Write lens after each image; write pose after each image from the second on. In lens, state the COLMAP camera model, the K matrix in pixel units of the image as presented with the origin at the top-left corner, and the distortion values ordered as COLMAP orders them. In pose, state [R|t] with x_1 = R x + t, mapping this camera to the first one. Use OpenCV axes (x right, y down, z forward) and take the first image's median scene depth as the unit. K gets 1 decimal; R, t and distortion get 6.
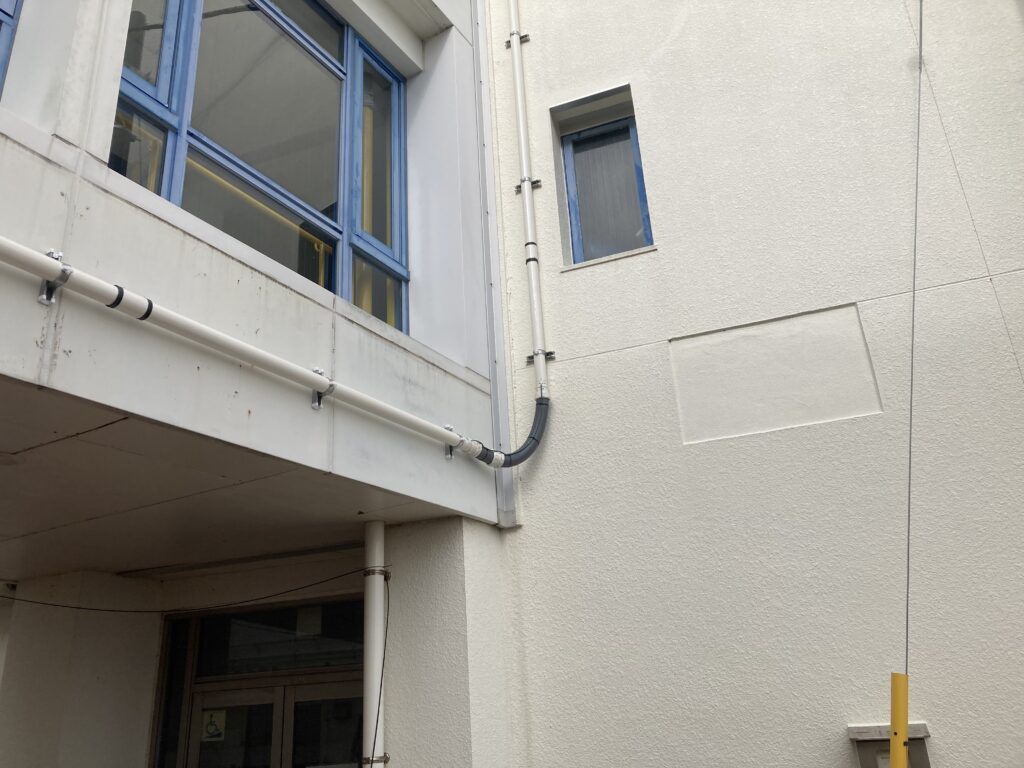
lens RADIAL K [[826.9, 0, 512.0], [0, 826.9, 384.0], [0, 0, 1]] dist [0.004697, 0.001343]
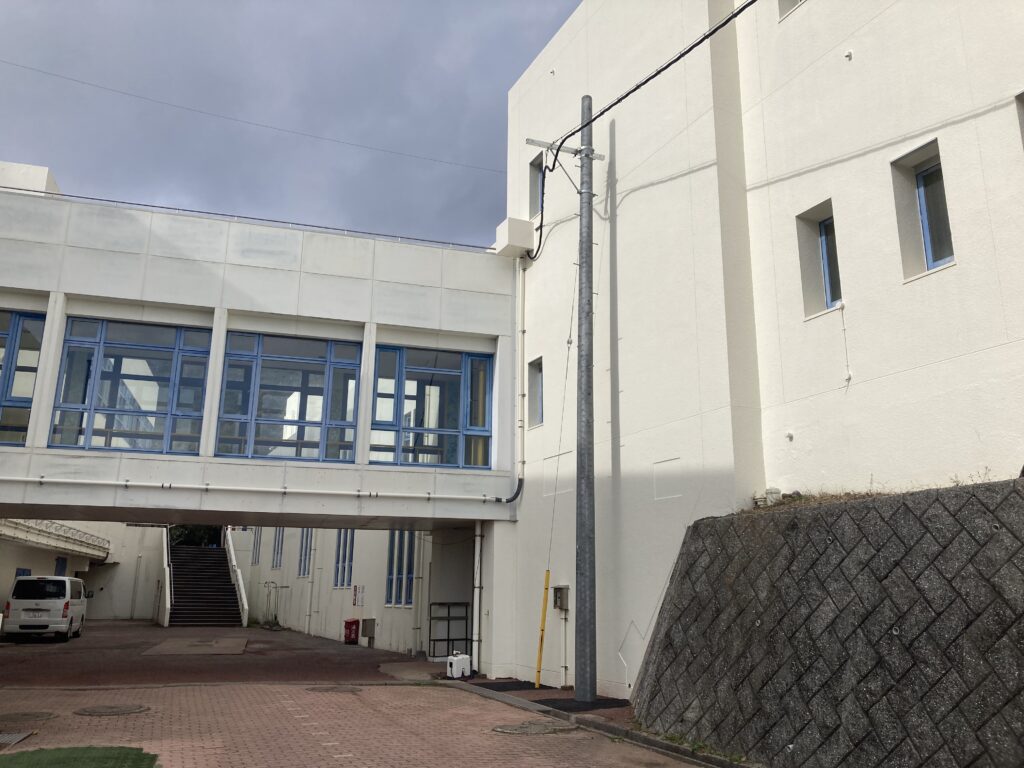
lens RADIAL K [[826.9, 0, 512.0], [0, 826.9, 384.0], [0, 0, 1]] dist [0.004697, 0.001343]
pose [[0.726303, -0.109997, -0.678516, 2.240007], [0.207864, 0.976044, 0.064274, -0.553568], [0.655192, -0.187721, 0.731768, -1.242371]]
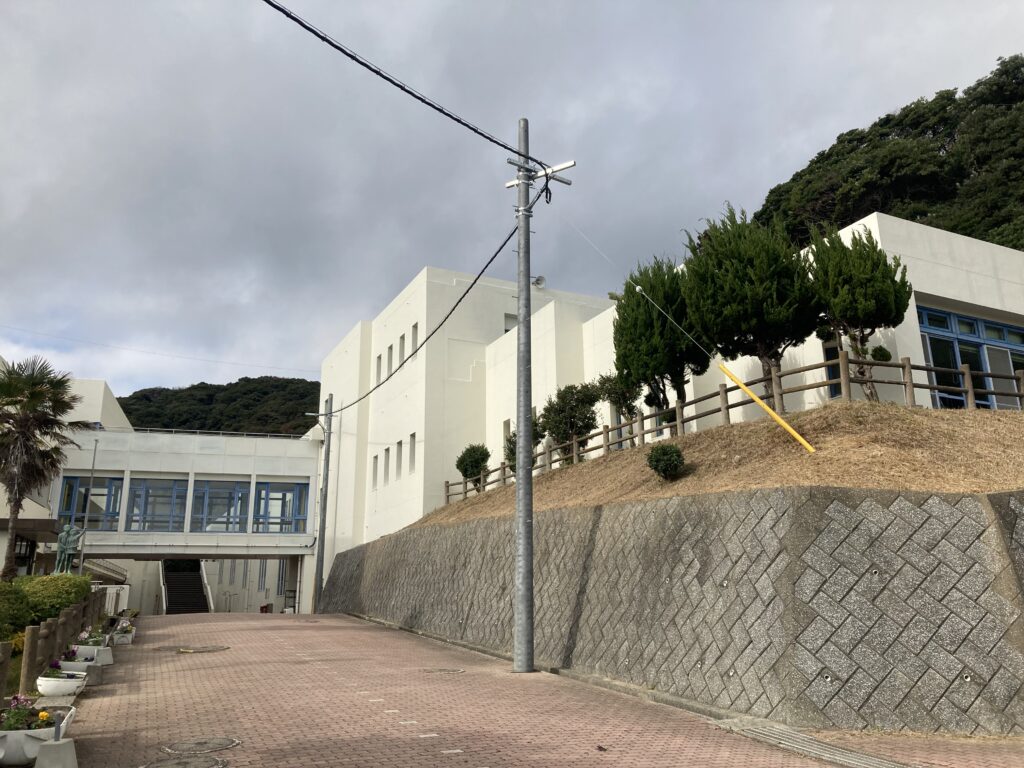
lens RADIAL K [[826.9, 0, 512.0], [0, 826.9, 384.0], [0, 0, 1]] dist [0.004697, 0.001343]
pose [[0.737053, -0.143626, -0.660397, 6.872739], [0.226507, 0.973140, 0.041155, -1.308107], [0.636747, -0.179918, 0.749788, -3.412111]]
